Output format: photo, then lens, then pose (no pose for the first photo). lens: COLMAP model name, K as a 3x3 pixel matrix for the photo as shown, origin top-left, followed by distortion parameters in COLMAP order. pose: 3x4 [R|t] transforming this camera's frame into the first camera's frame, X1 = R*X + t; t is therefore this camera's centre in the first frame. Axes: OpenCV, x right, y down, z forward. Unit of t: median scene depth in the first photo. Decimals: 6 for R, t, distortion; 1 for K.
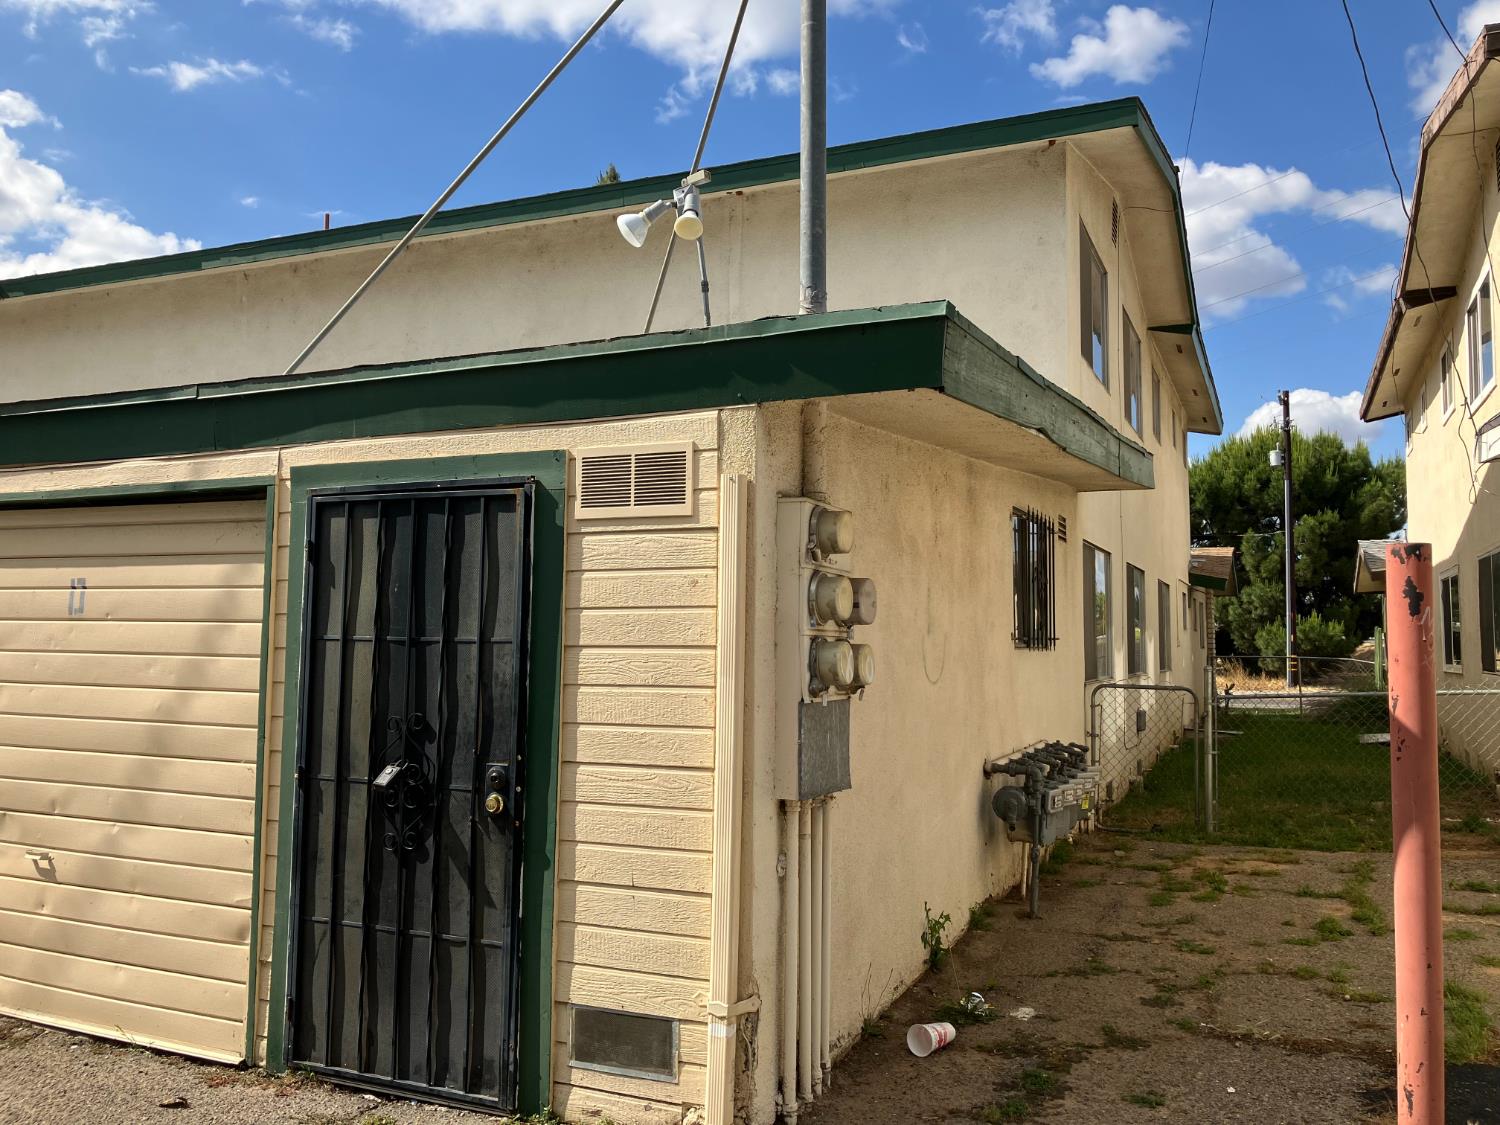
lens RADIAL K [[1231.8, 0, 749.1], [0, 1231.8, 533.3], [0, 0, 1]] dist [-0.000484, -0.001820]
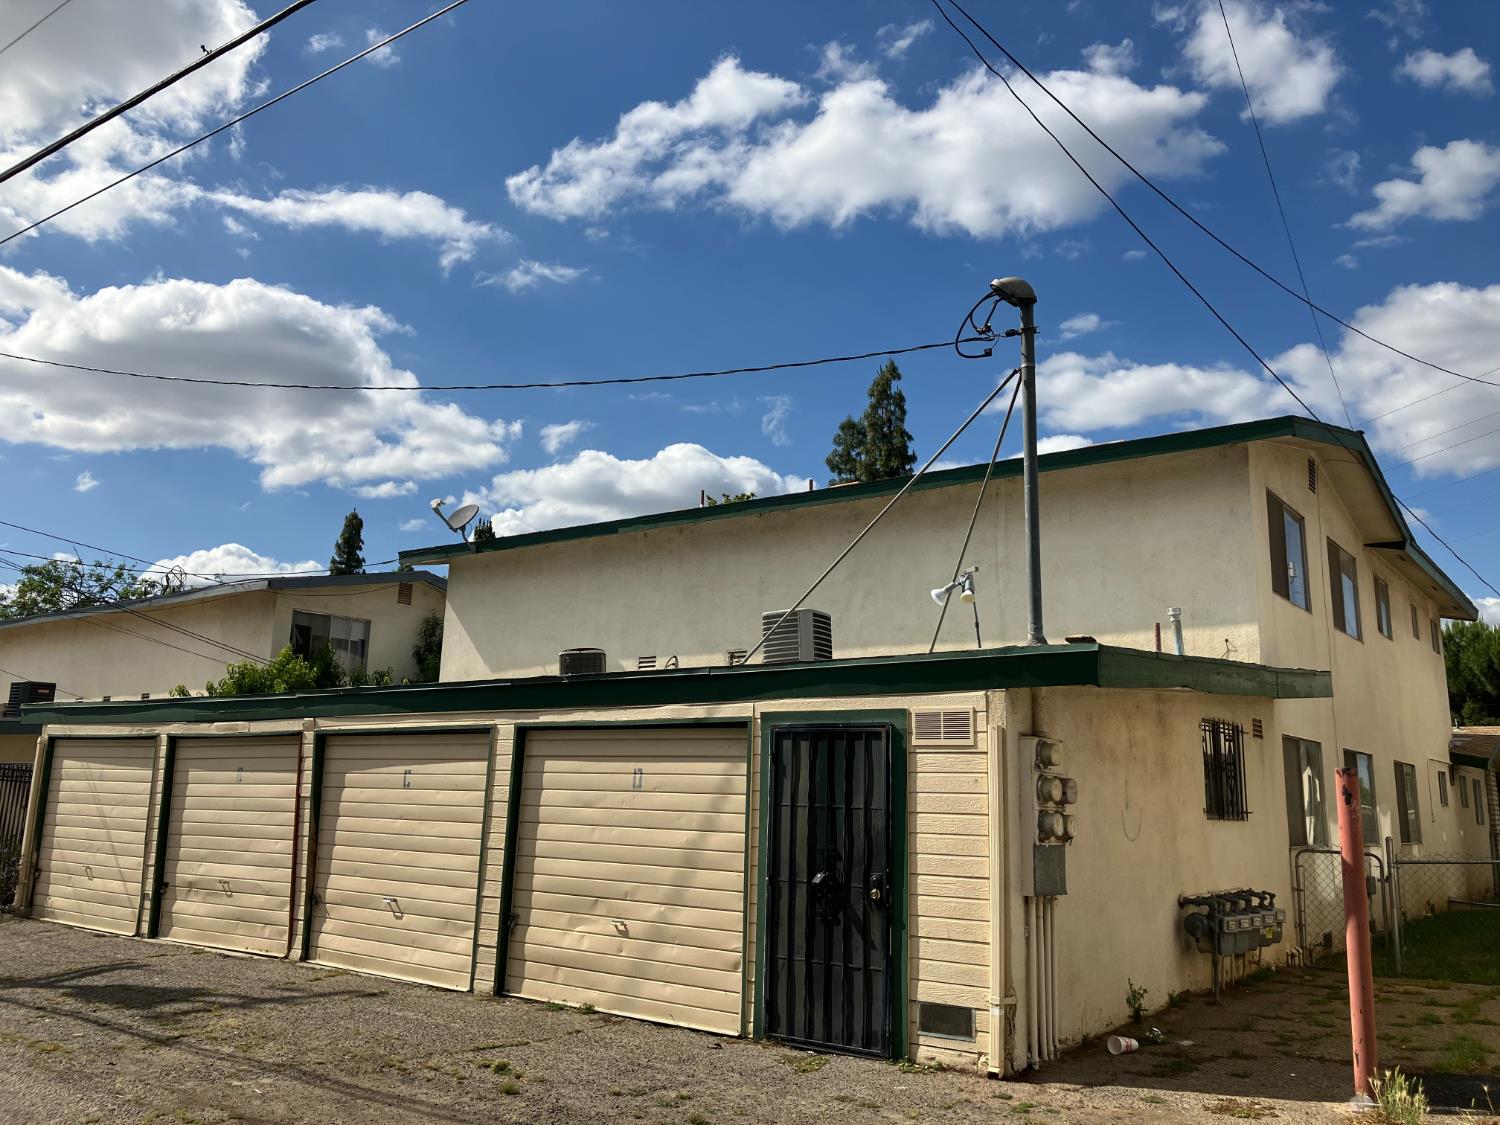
lens RADIAL K [[1196.4, 0, 745.0], [0, 1196.4, 525.6], [0, 0, 1]] dist [0.015626, -0.008951]
pose [[0.971552, -0.035413, -0.234164, 0.054857], [0.002364, 0.990158, -0.139932, -0.089323], [0.236815, 0.135398, 0.962074, -0.909739]]
